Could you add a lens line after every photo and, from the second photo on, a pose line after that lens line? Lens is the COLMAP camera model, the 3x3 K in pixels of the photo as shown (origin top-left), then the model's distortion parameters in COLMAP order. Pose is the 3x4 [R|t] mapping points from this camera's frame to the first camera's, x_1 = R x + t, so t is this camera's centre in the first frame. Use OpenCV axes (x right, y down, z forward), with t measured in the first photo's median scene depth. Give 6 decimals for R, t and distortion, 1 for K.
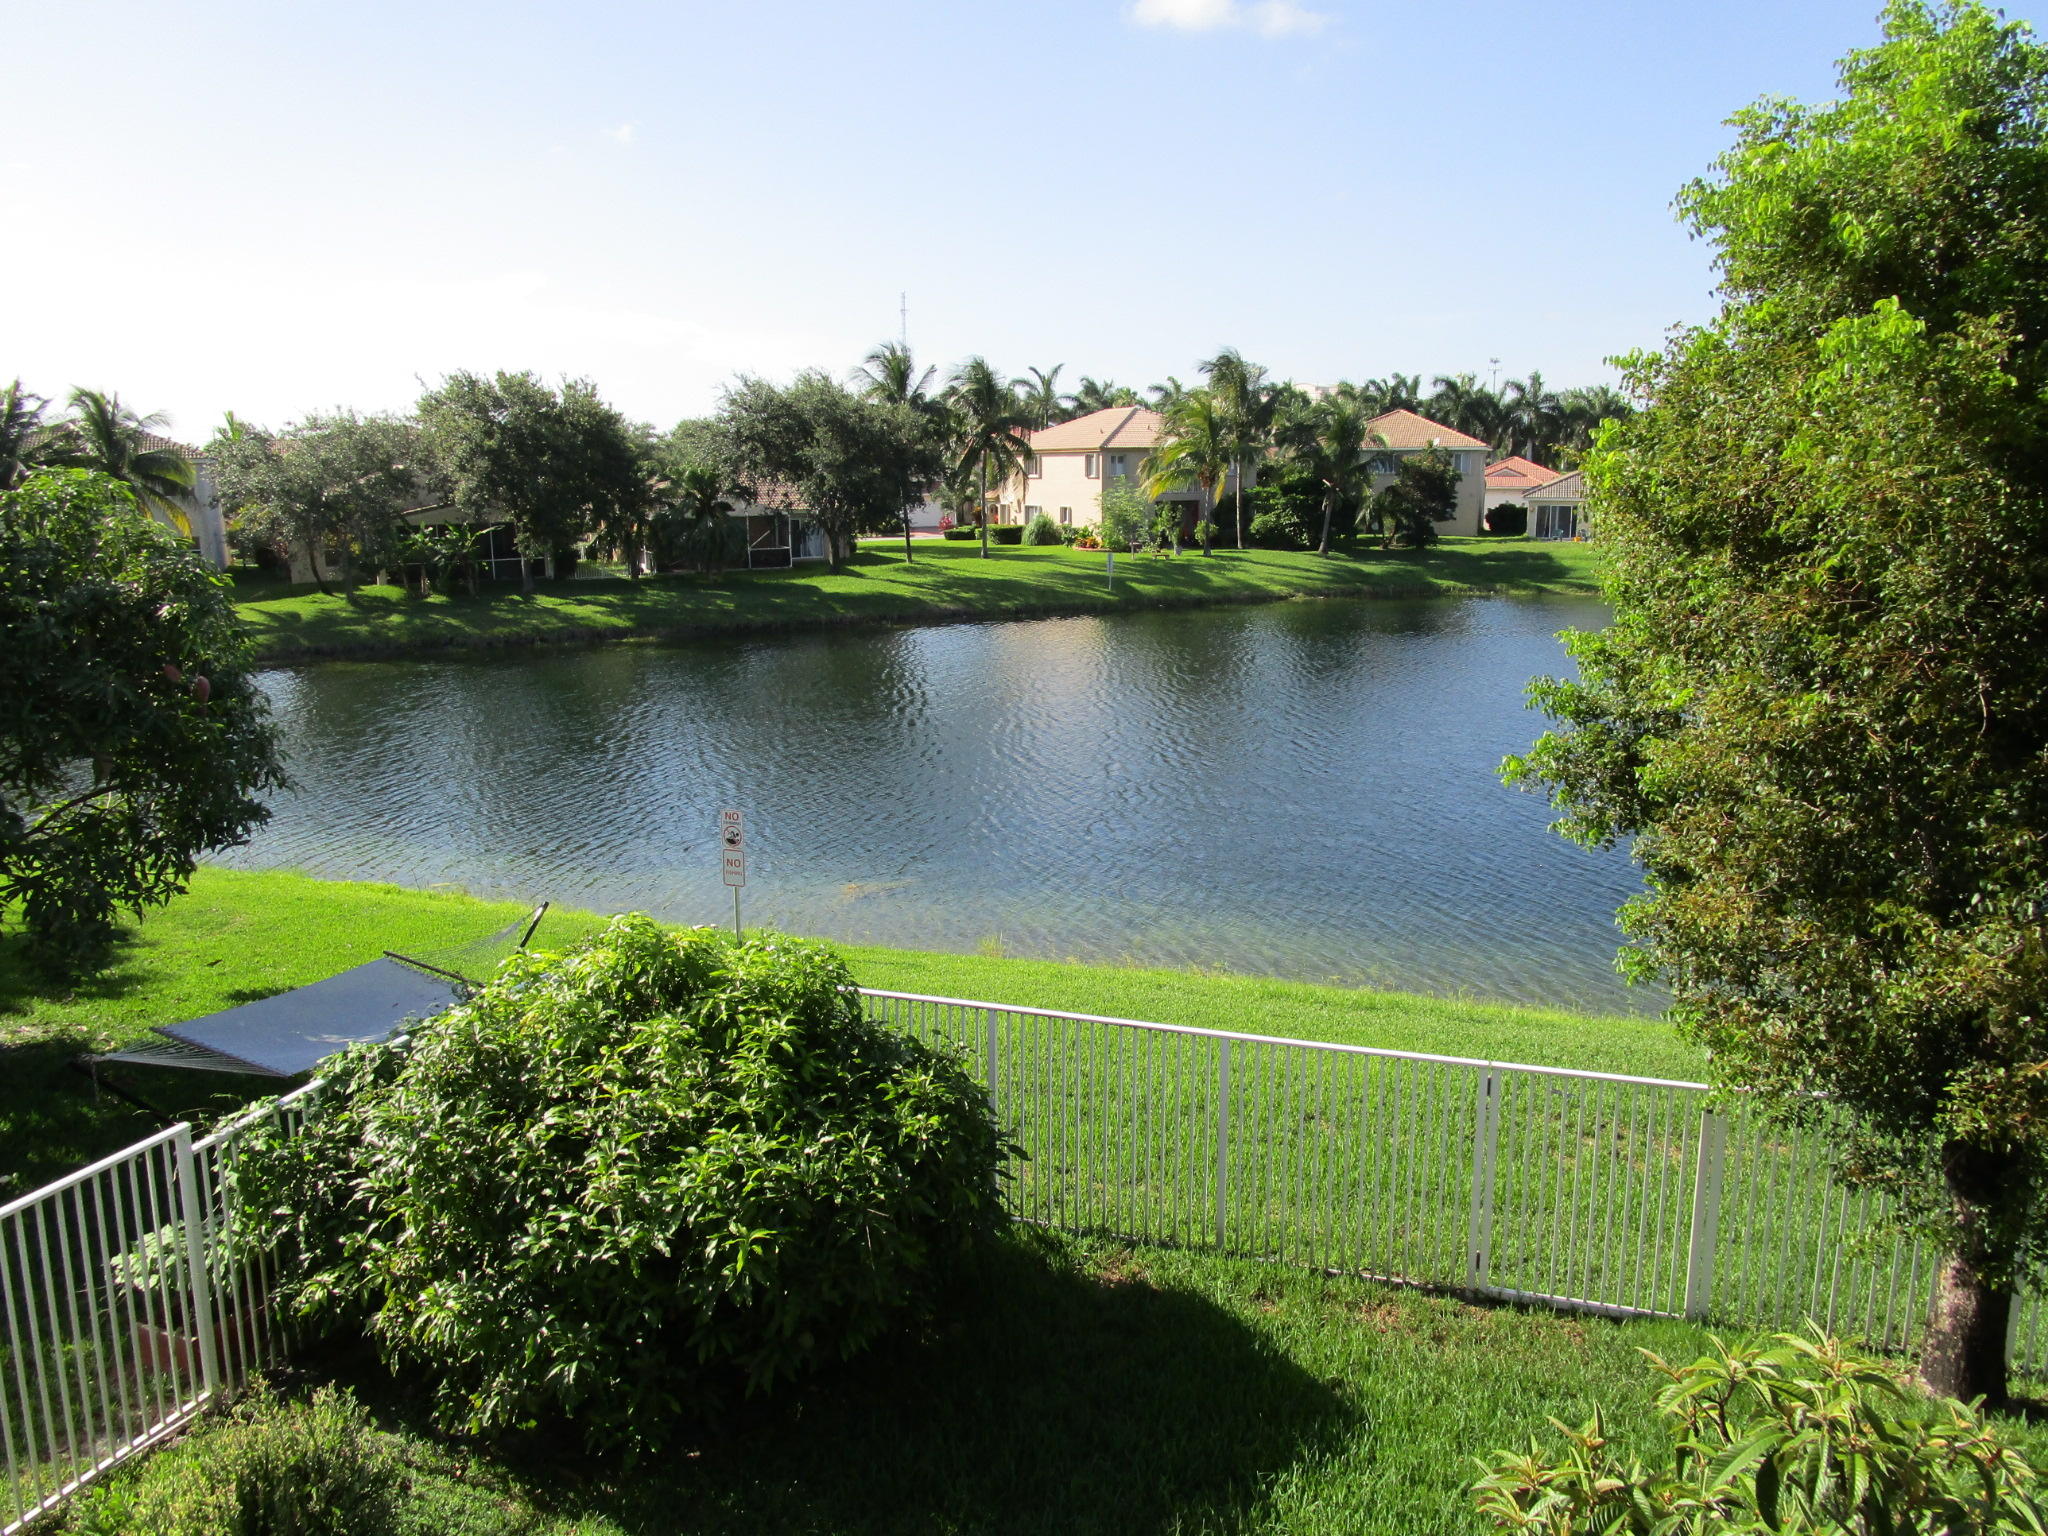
lens RADIAL K [[1477.3, 0, 1020.3], [0, 1477.3, 750.3], [0, 0, 1]] dist [-0.019044, 0.002273]
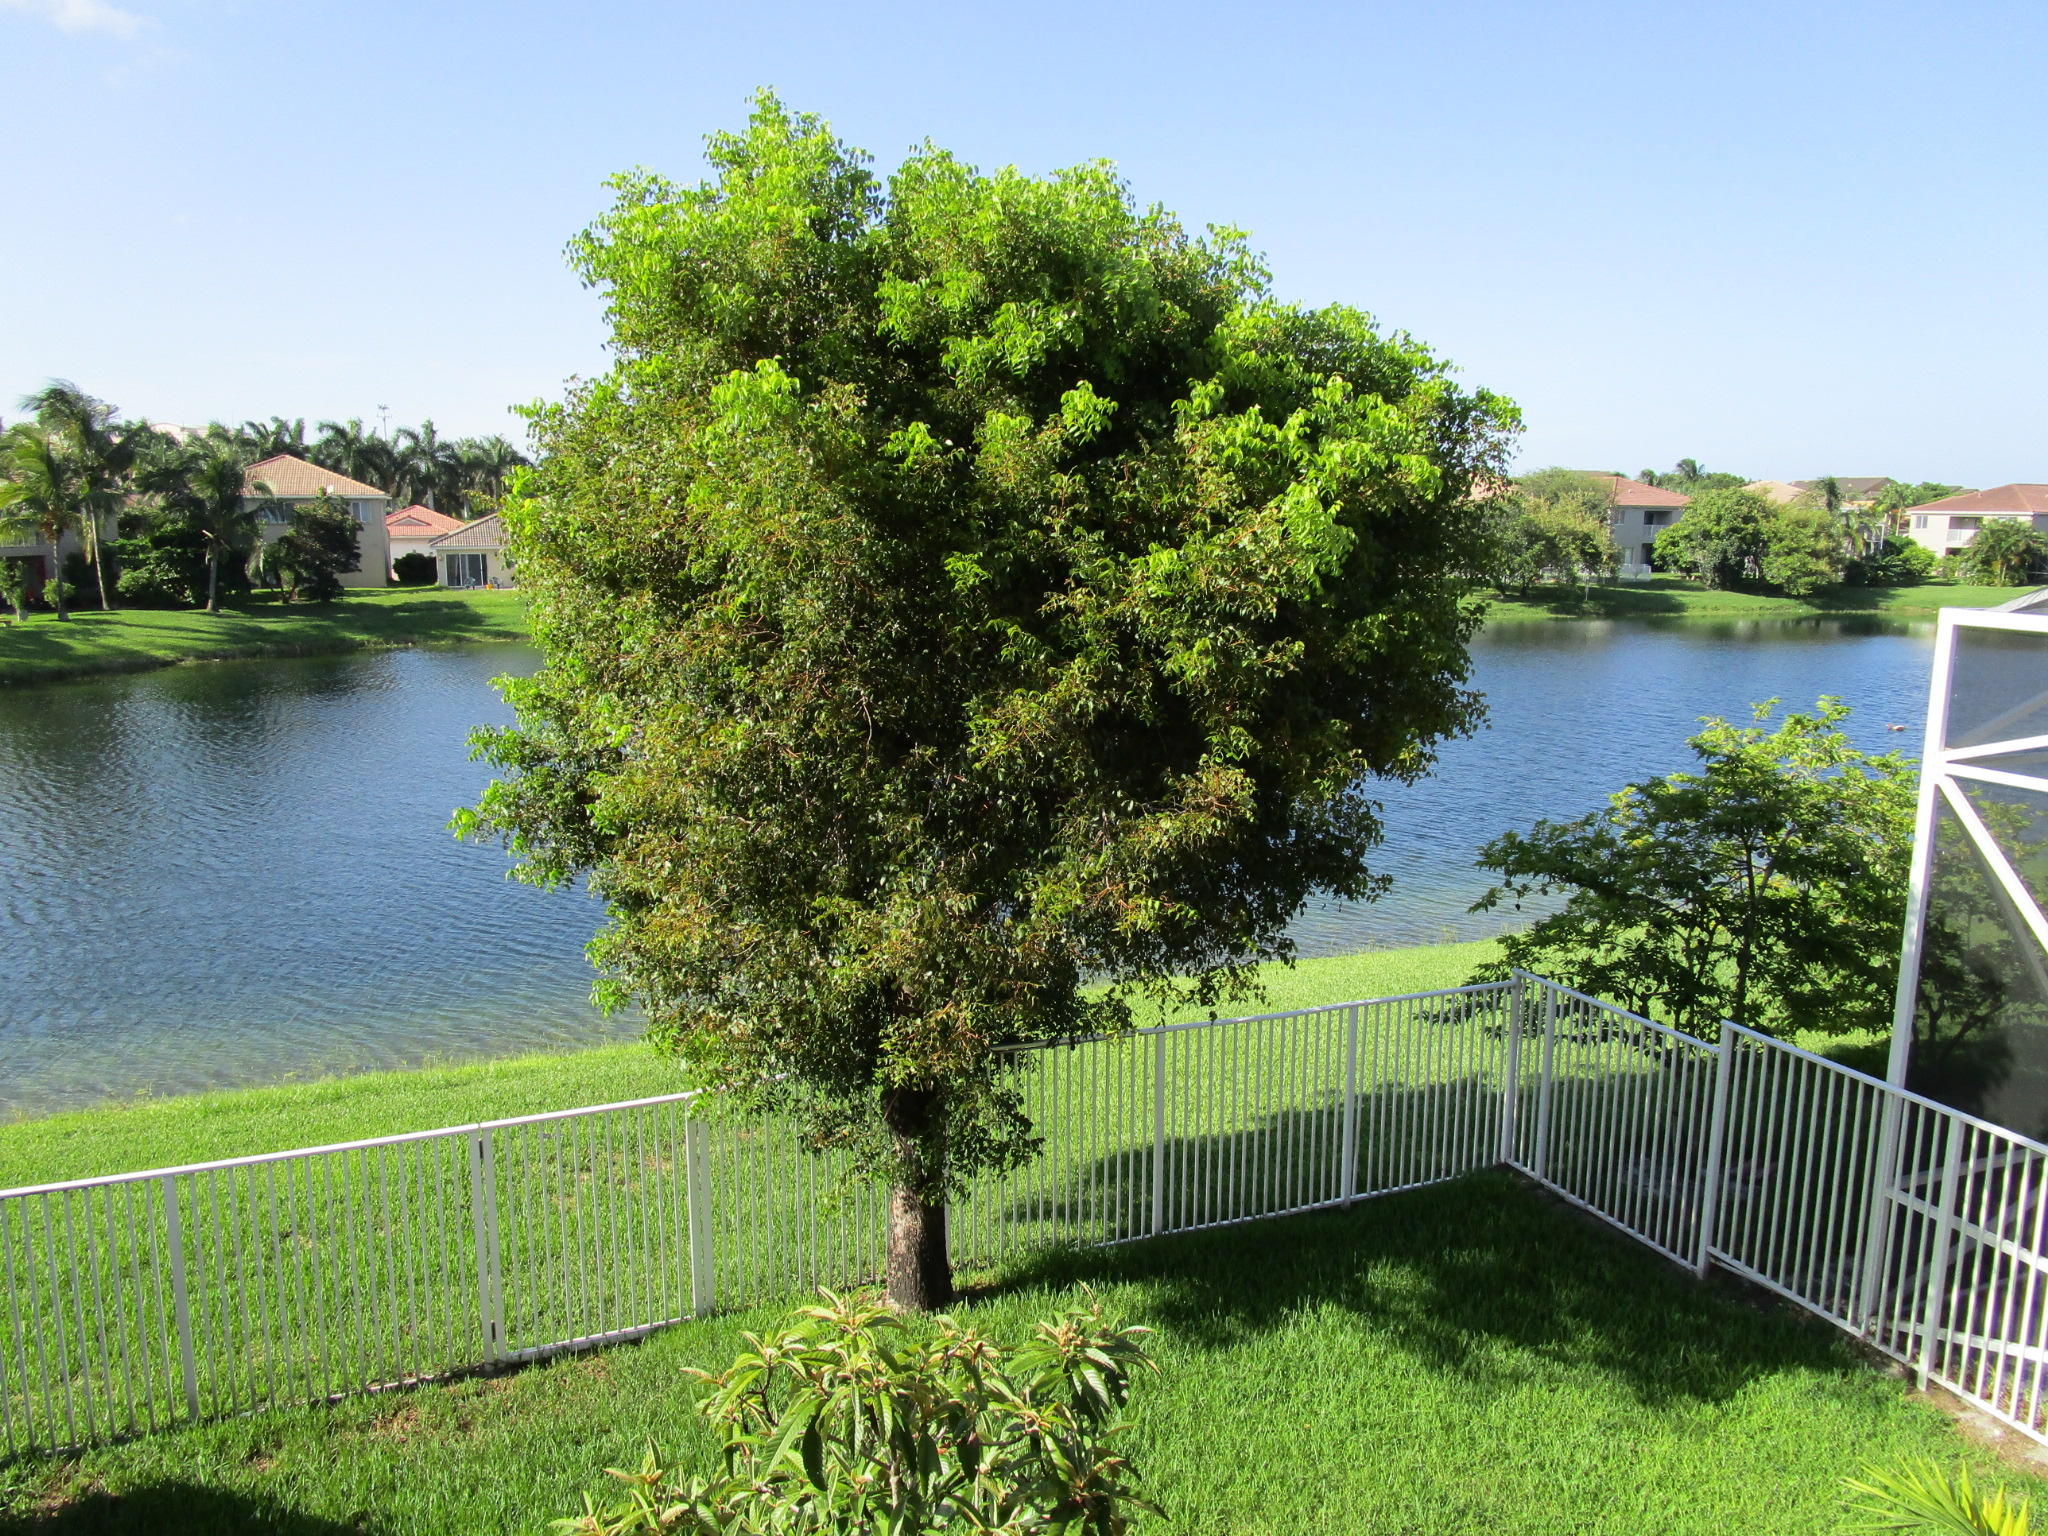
lens RADIAL K [[1477.3, 0, 1020.3], [0, 1477.3, 750.3], [0, 0, 1]] dist [-0.019044, 0.002273]
pose [[0.762946, -0.099780, 0.638715, -0.003875], [0.120222, 0.992681, 0.011472, -0.001272], [-0.635185, 0.068035, 0.769357, 0.012198]]
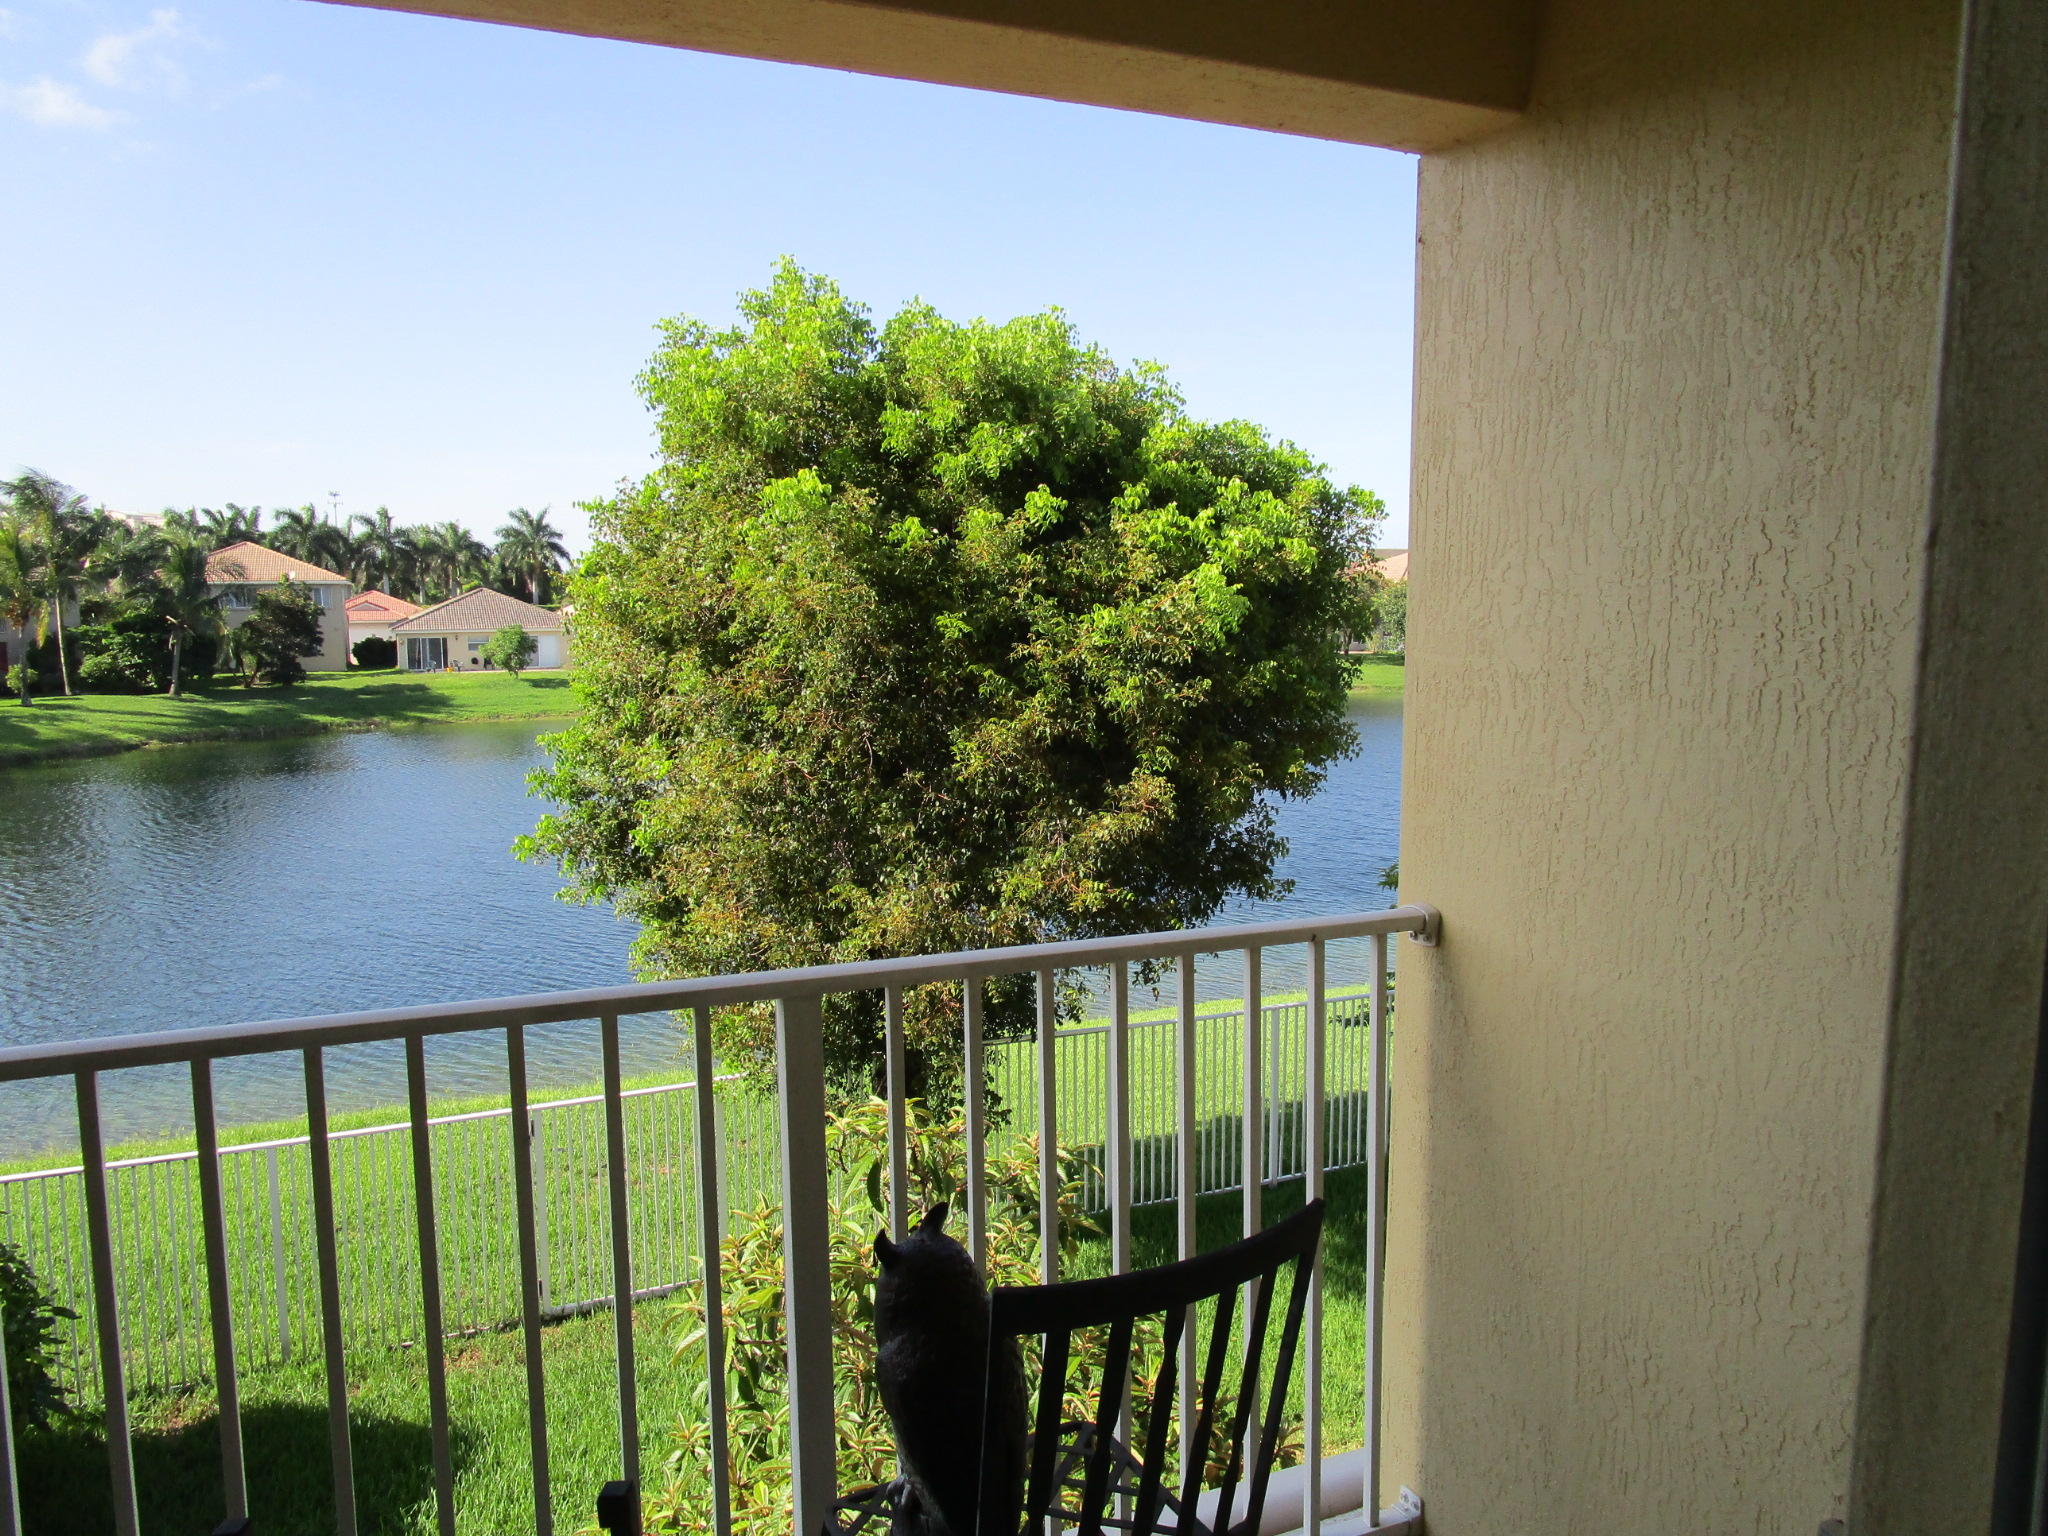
lens RADIAL K [[1467.1, 0, 1002.3], [0, 1467.1, 761.4], [0, 0, 1]] dist [-0.014144, -0.001543]
pose [[0.749097, -0.077317, 0.657933, -0.140272], [0.130129, 0.990990, -0.031704, 0.031693], [-0.649554, 0.109366, 0.752409, -0.125660]]
